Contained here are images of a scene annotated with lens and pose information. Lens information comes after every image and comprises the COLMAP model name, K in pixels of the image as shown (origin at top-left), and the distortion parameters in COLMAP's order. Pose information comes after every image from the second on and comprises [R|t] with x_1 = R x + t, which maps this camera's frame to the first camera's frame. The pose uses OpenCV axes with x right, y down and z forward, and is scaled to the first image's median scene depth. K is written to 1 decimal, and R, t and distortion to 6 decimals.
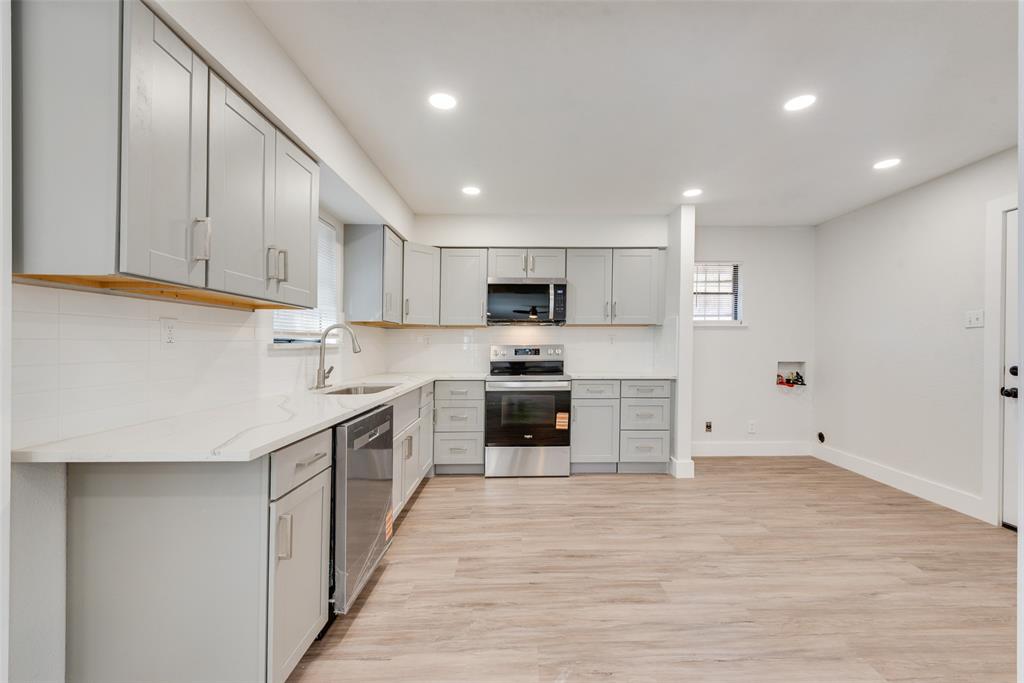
lens RADIAL K [[406.7, 0, 529.1], [0, 406.7, 346.9], [0, 0, 1]] dist [0.006229, -0.002430]
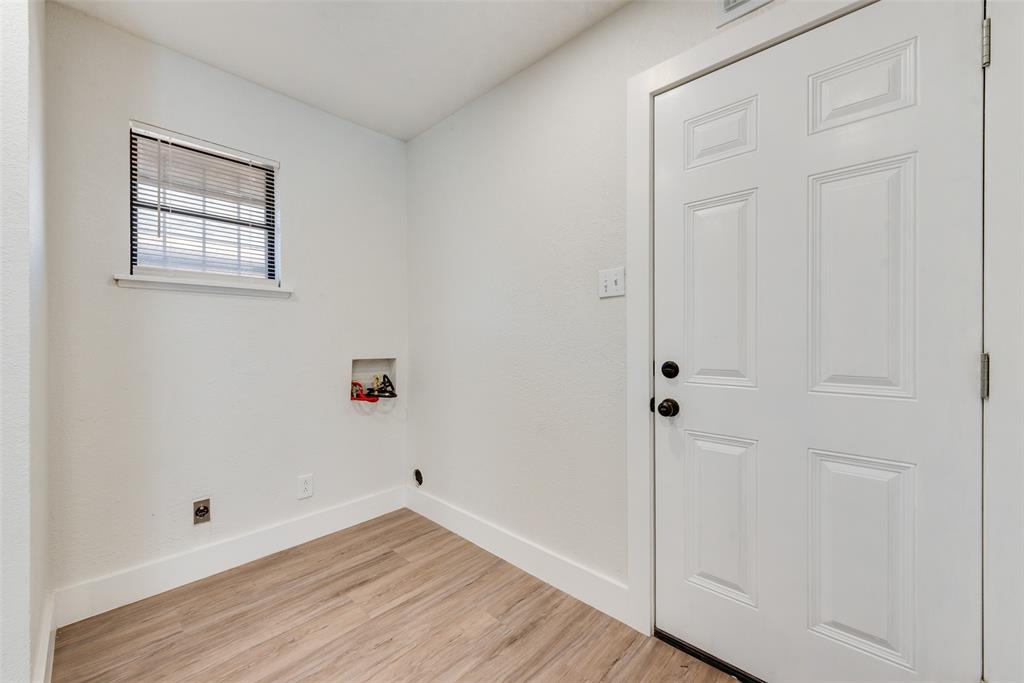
lens RADIAL K [[406.7, 0, 502.1], [0, 406.7, 342.3], [0, 0, 1]] dist [0.006229, -0.002430]
pose [[0.723493, -0.013646, 0.690197, 0.545120], [0.006853, 0.999897, 0.012586, 0.010361], [-0.690298, -0.004376, 0.723512, 0.660165]]
